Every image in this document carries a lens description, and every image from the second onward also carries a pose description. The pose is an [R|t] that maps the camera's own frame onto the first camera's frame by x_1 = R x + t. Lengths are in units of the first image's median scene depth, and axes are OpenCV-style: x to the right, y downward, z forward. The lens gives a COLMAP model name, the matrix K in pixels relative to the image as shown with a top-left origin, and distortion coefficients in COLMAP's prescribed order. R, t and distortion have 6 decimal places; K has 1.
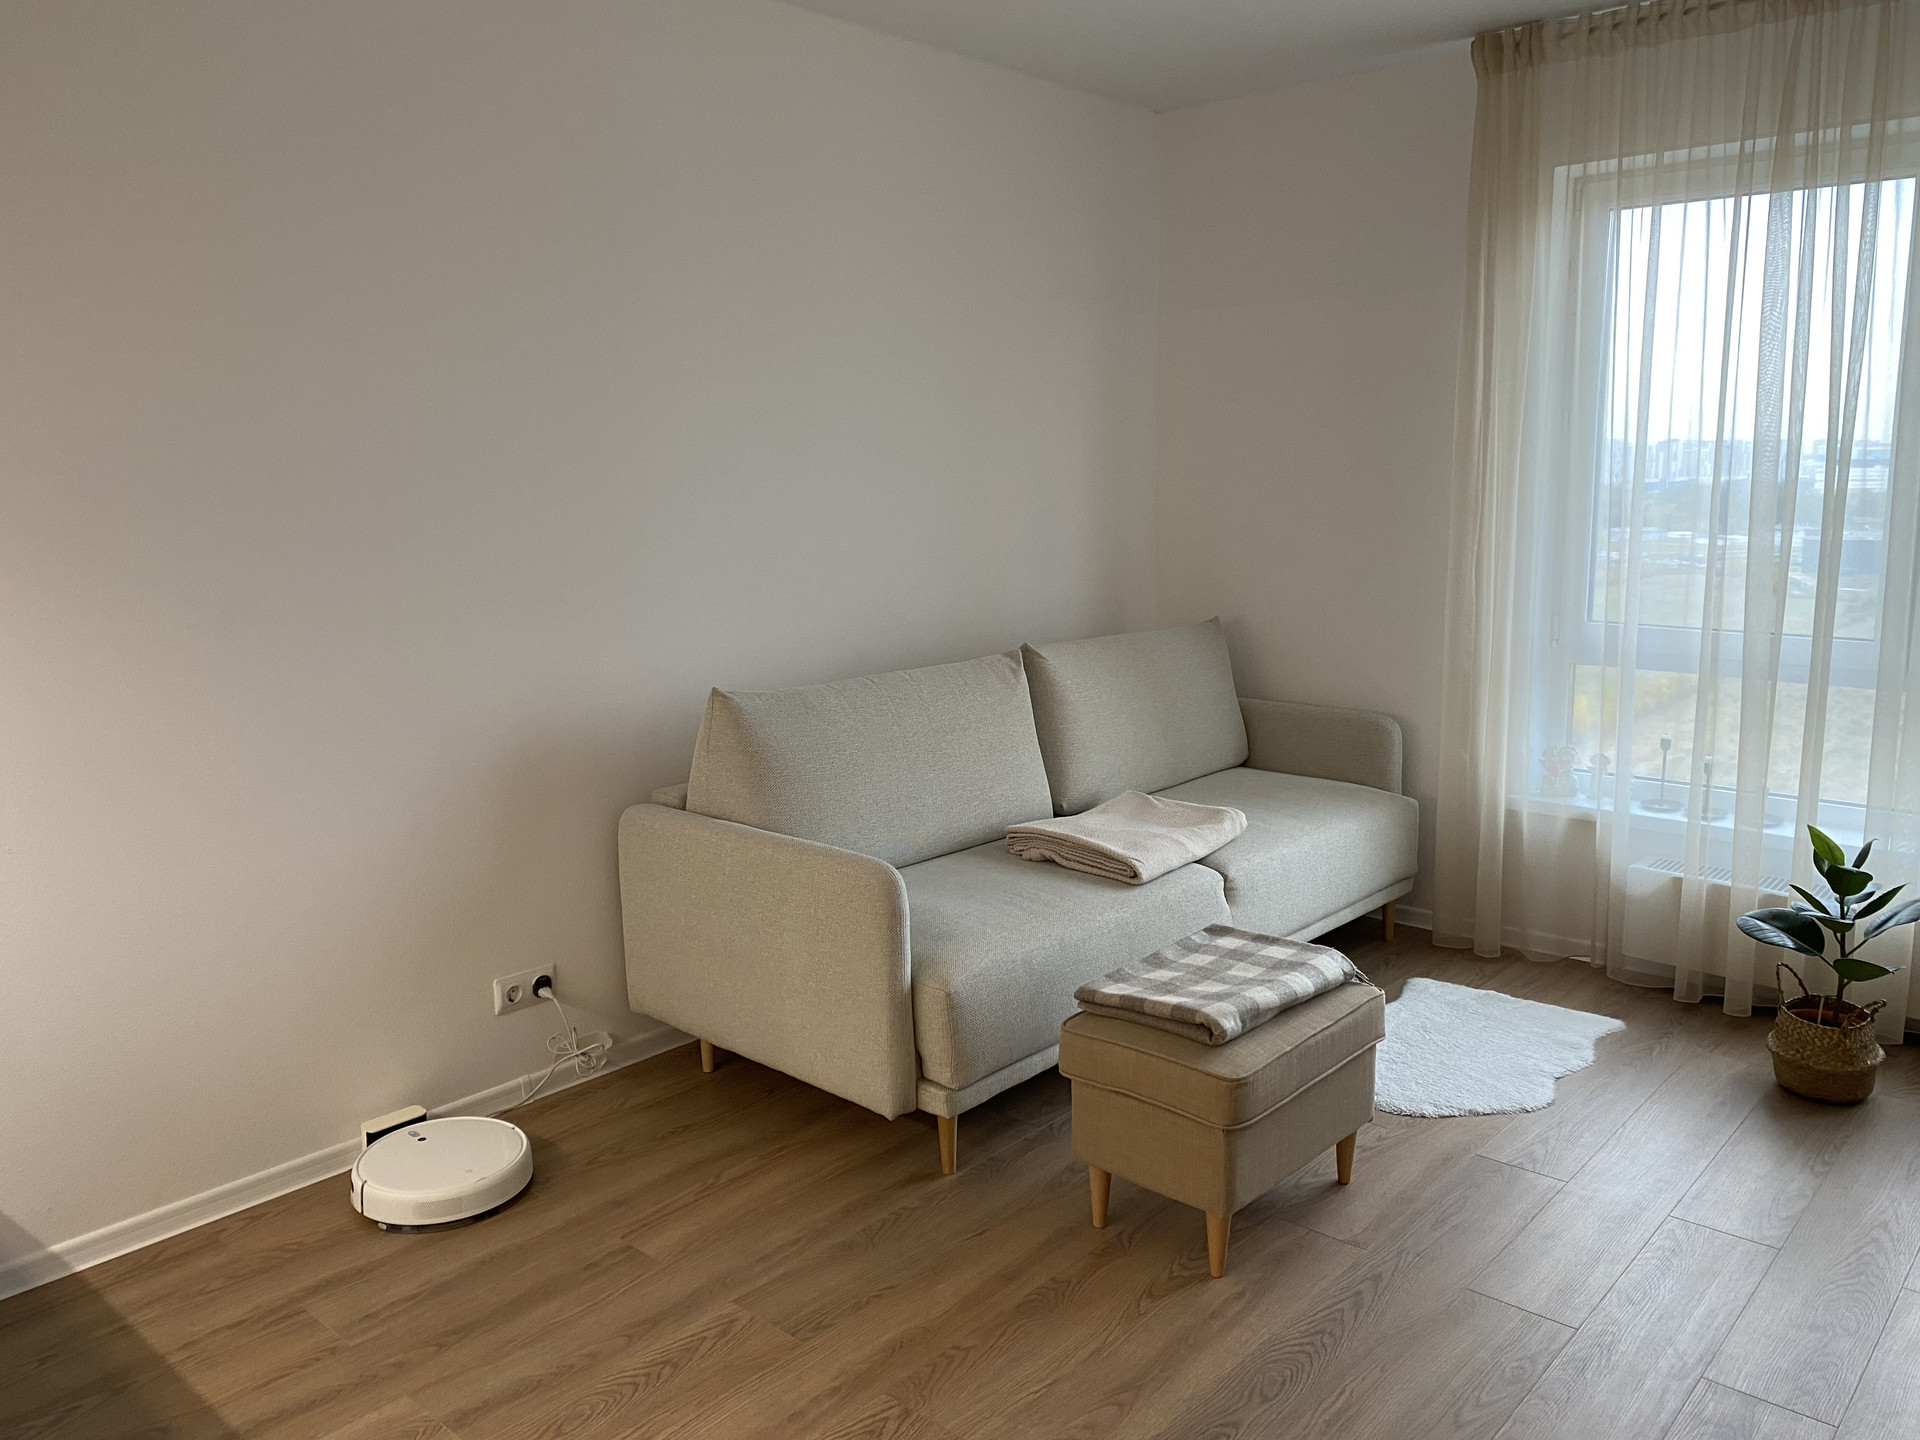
lens RADIAL K [[1460.4, 0, 955.4], [0, 1460.4, 693.6], [0, 0, 1]] dist [0.073015, -0.109226]
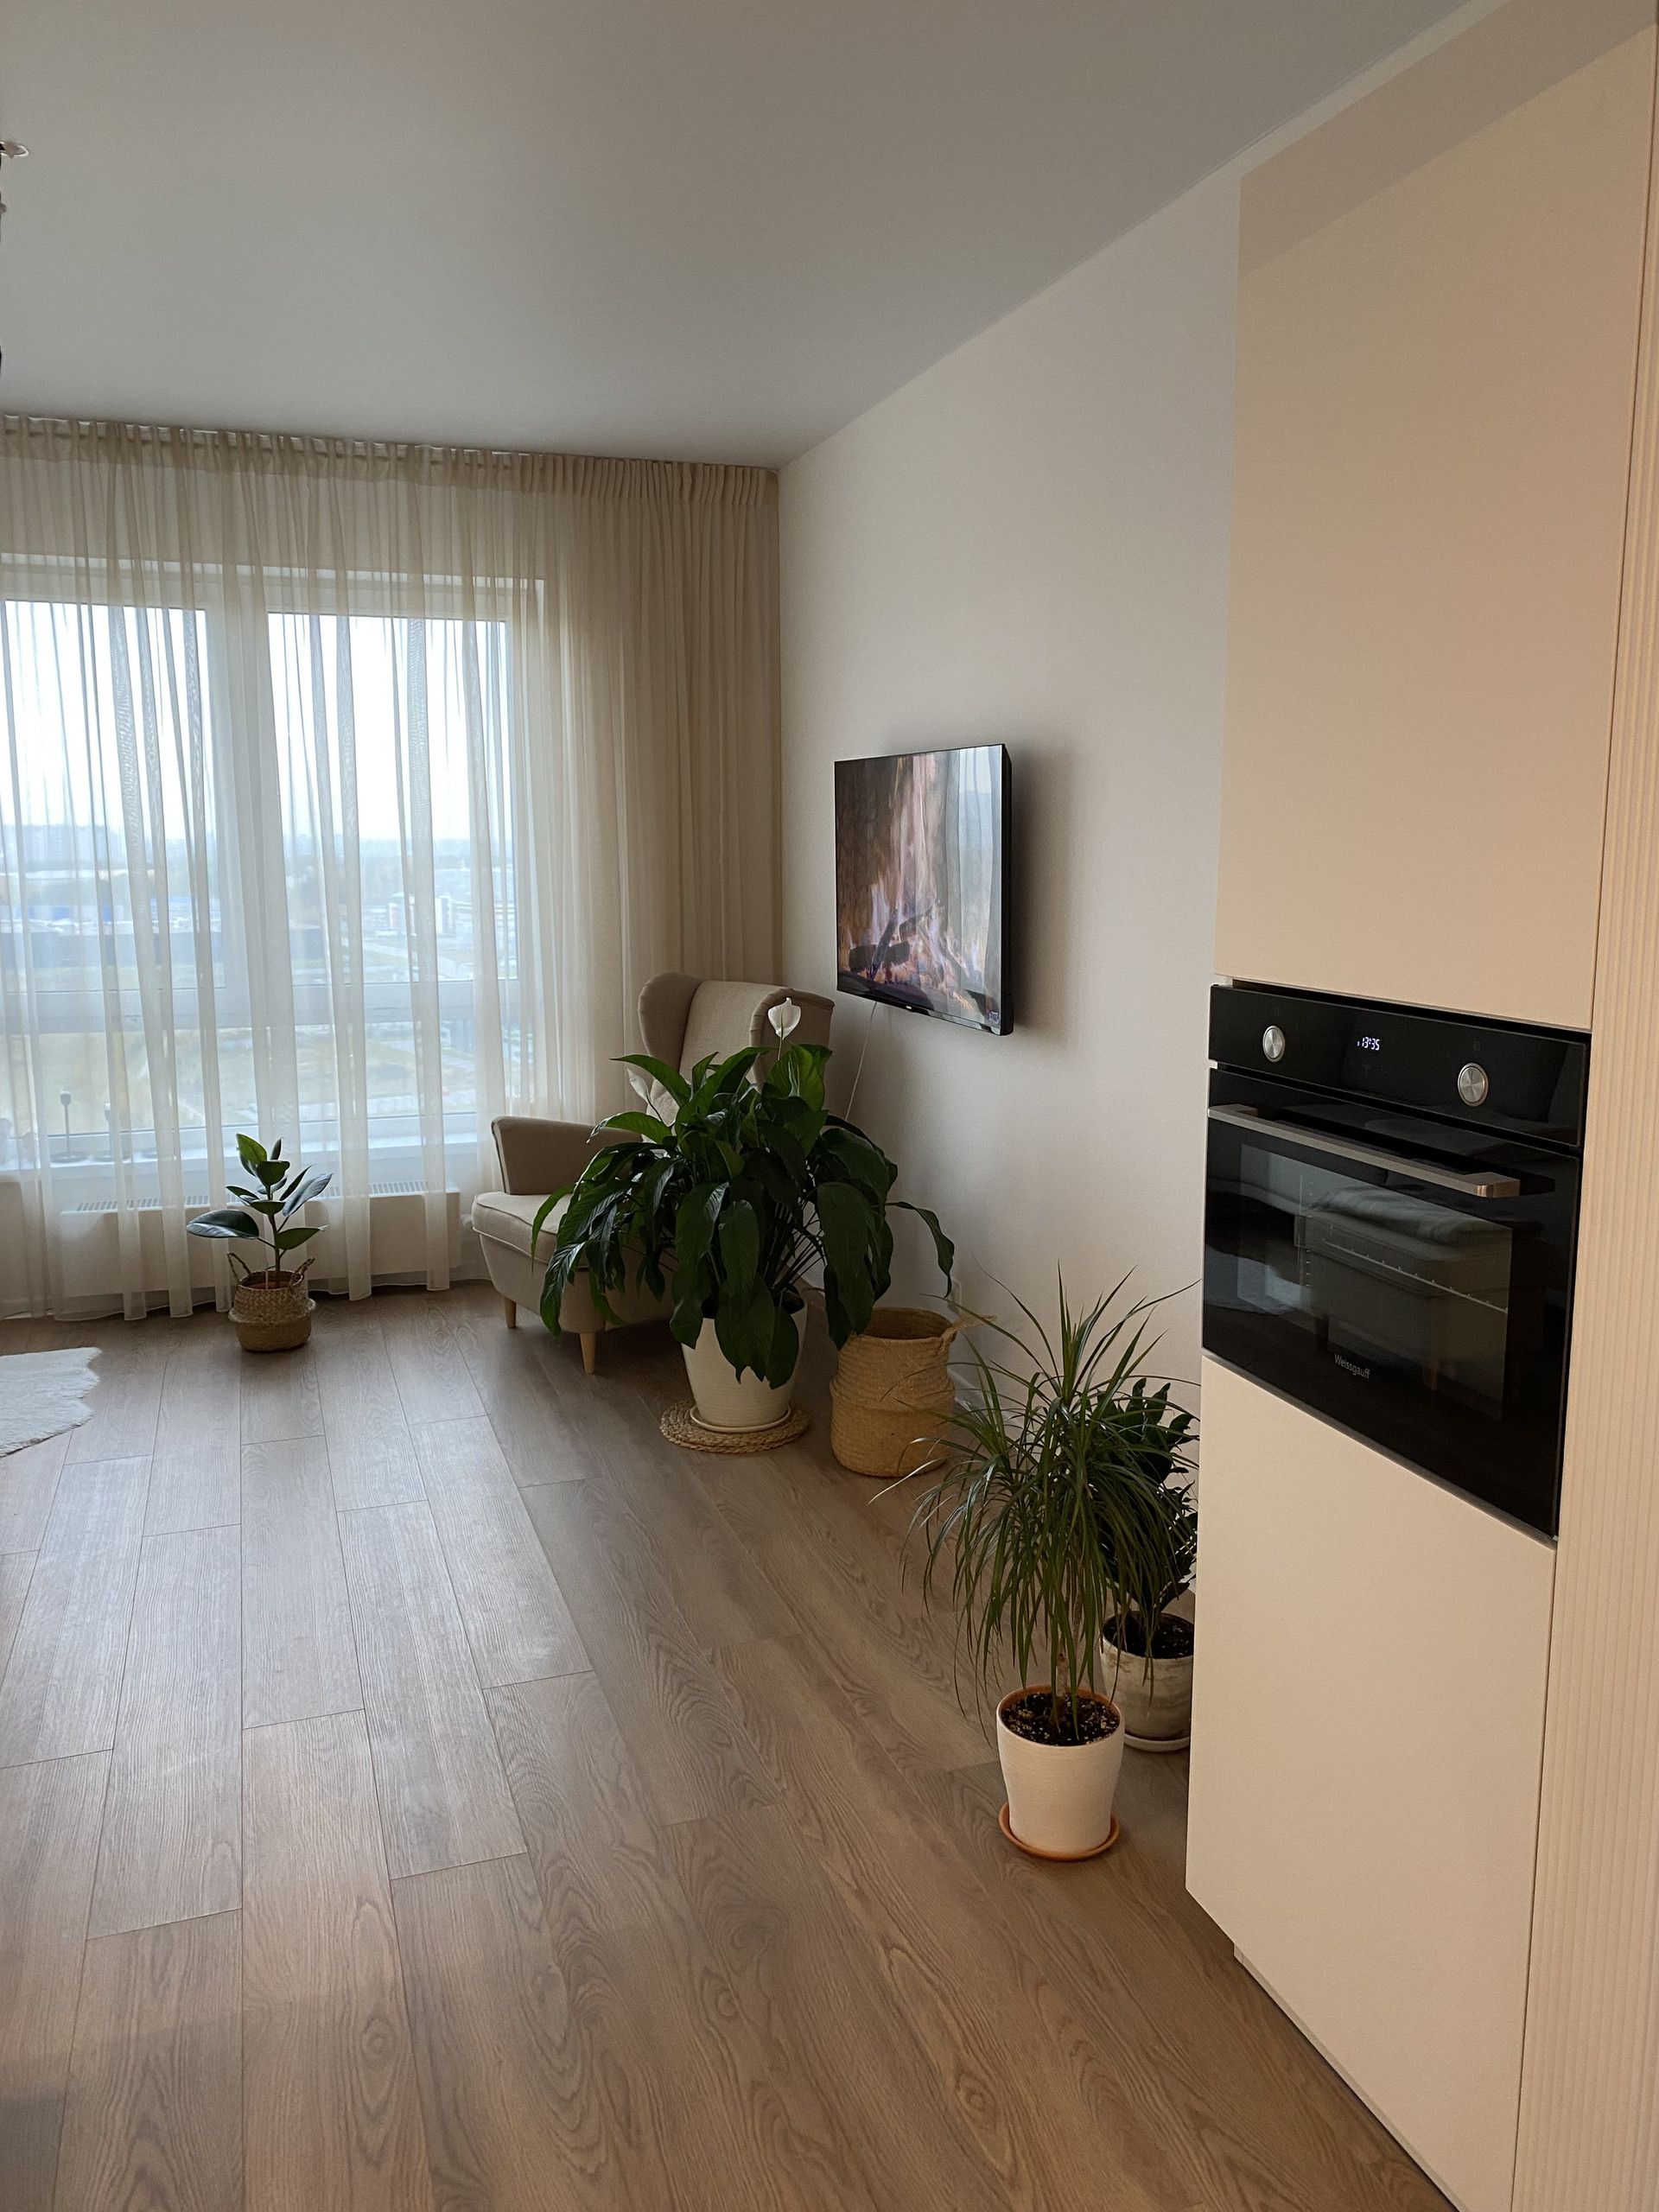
lens RADIAL K [[1646.4, 0, 914.8], [0, 1646.4, 1116.0], [0, 0, 1]] dist [0.004637, -0.075160]
pose [[0.456541, -0.134251, 0.879515, -0.383111], [0.129447, 0.988054, 0.083625, 0.033971], [-0.880235, 0.075673, 0.468466, -0.144867]]
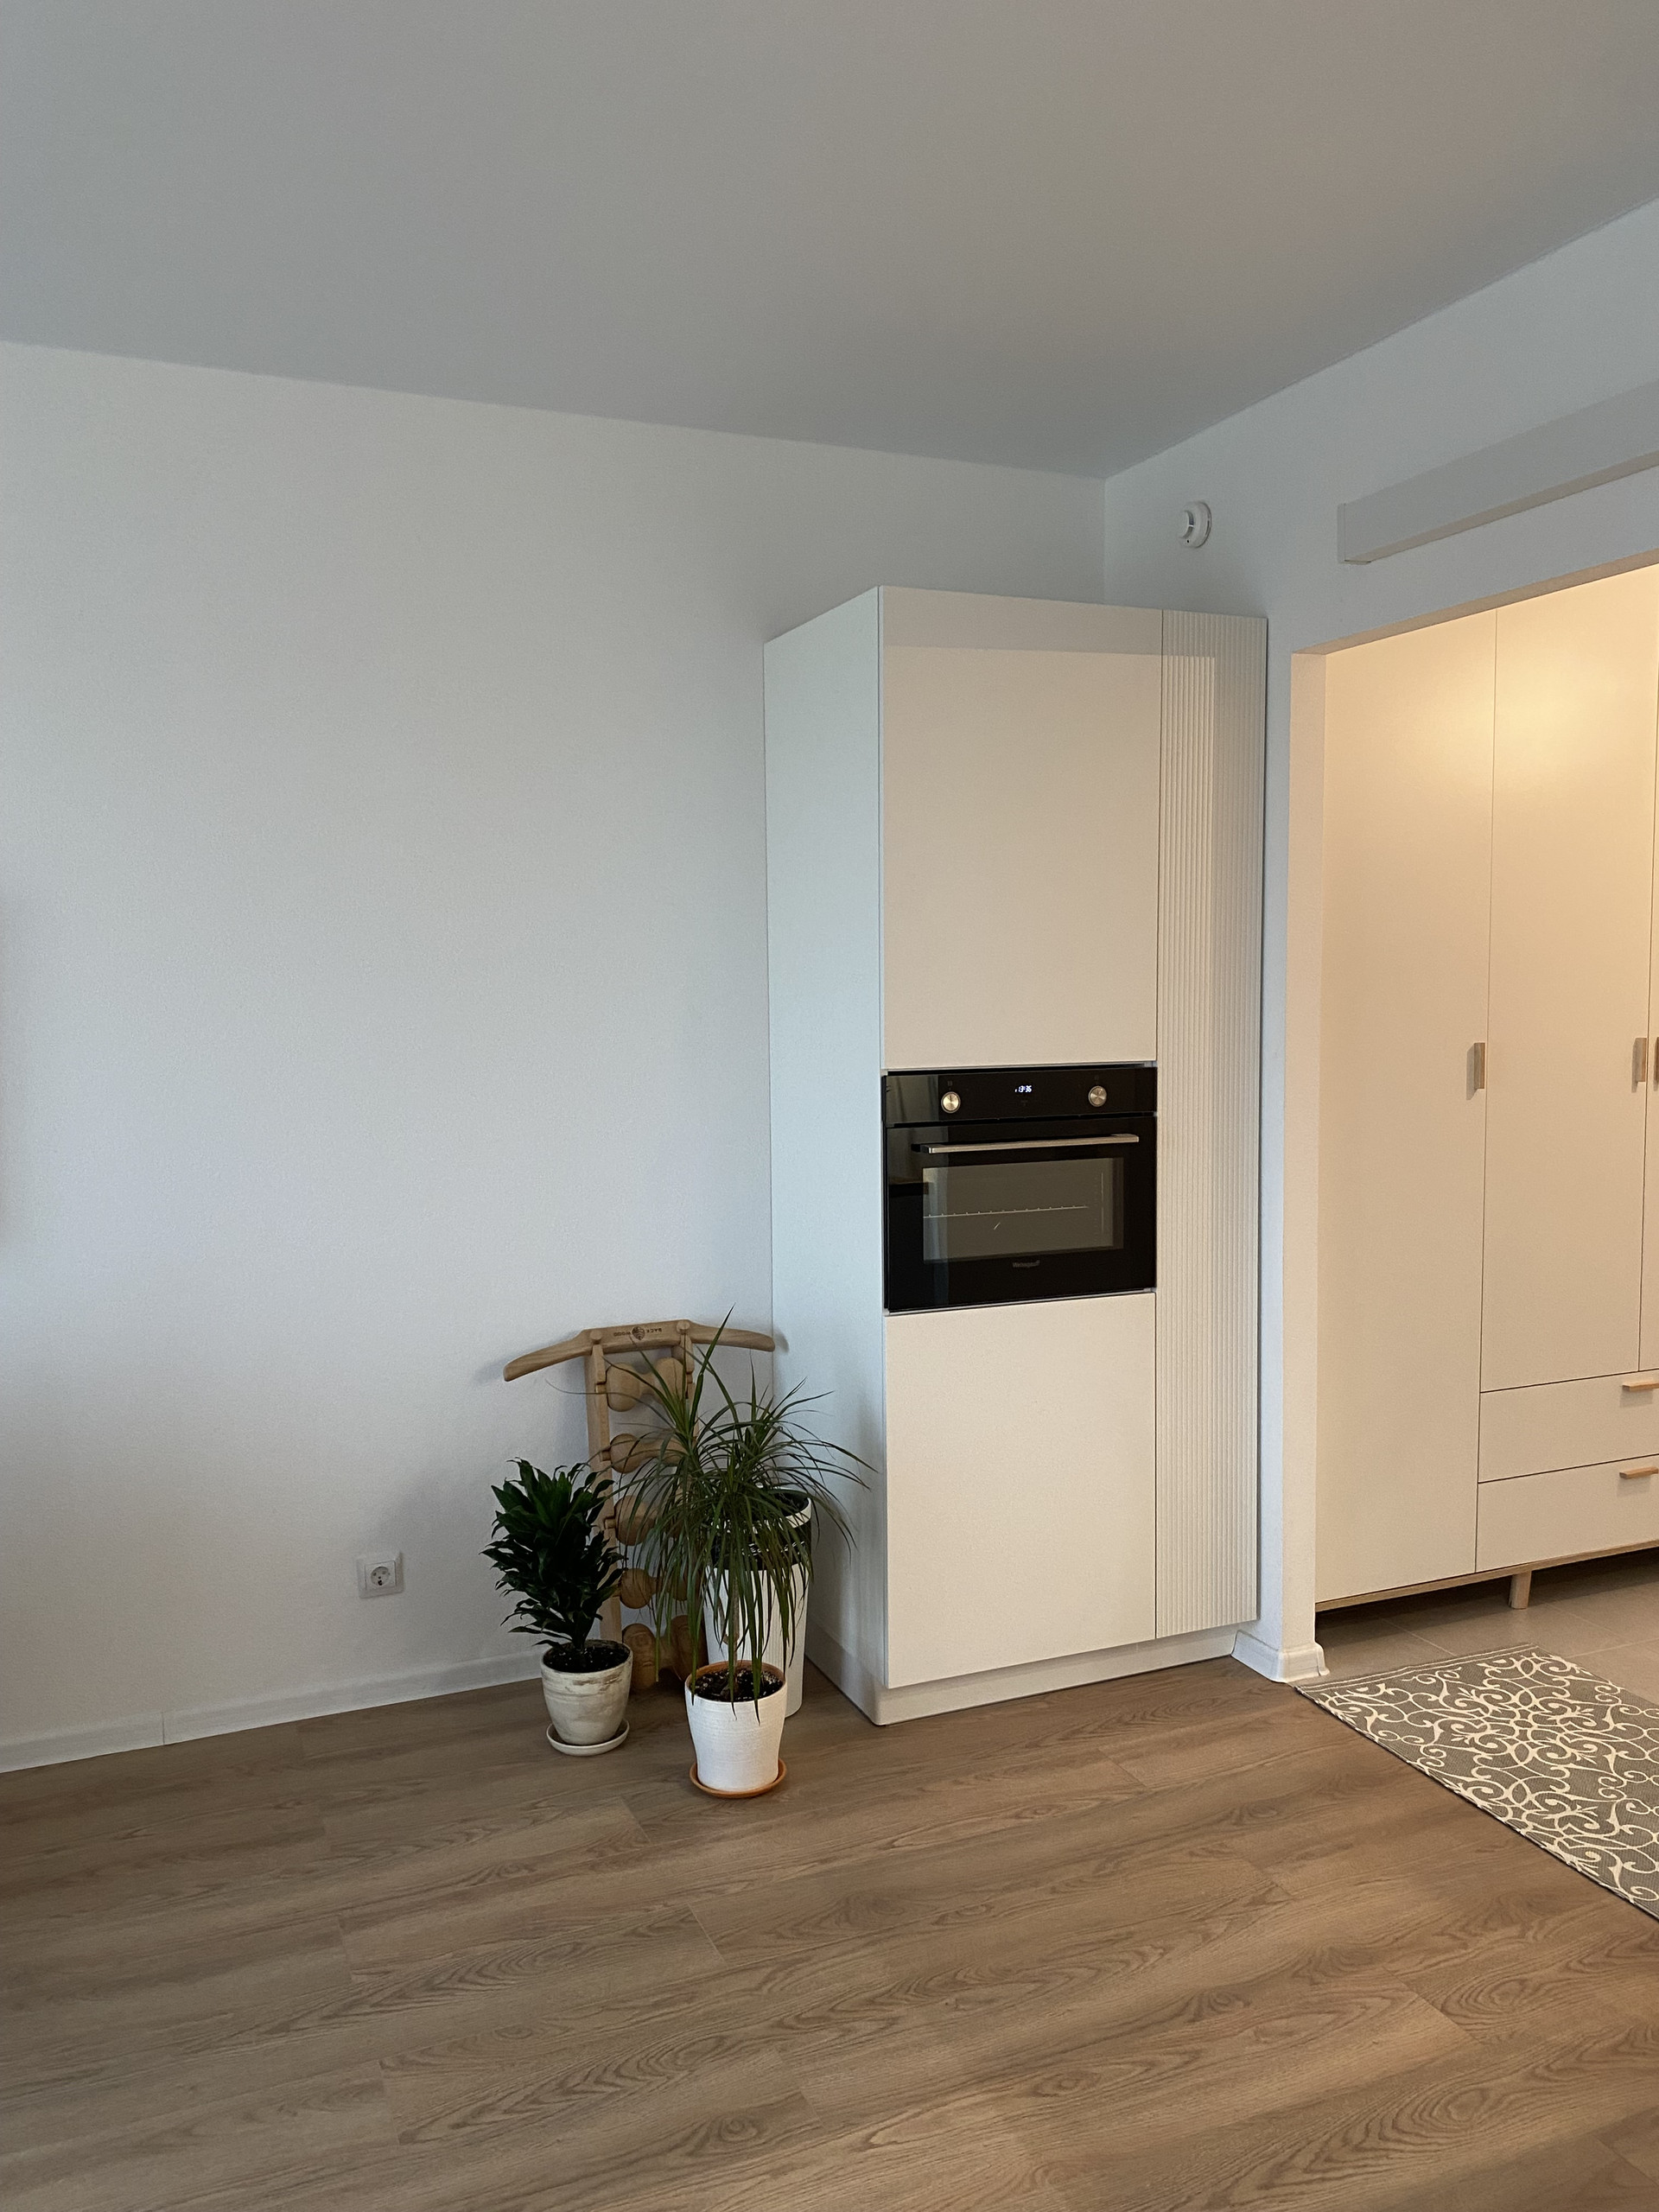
lens RADIAL K [[1693.9, 0, 830.7], [0, 1693.9, 1100.7], [0, 0, 1]] dist [0.006085, -0.012664]
pose [[-0.902525, -0.012129, 0.430467, -0.191224], [0.086778, 0.973975, 0.209384, -0.140991], [-0.421804, 0.226330, -0.877984, 0.903417]]
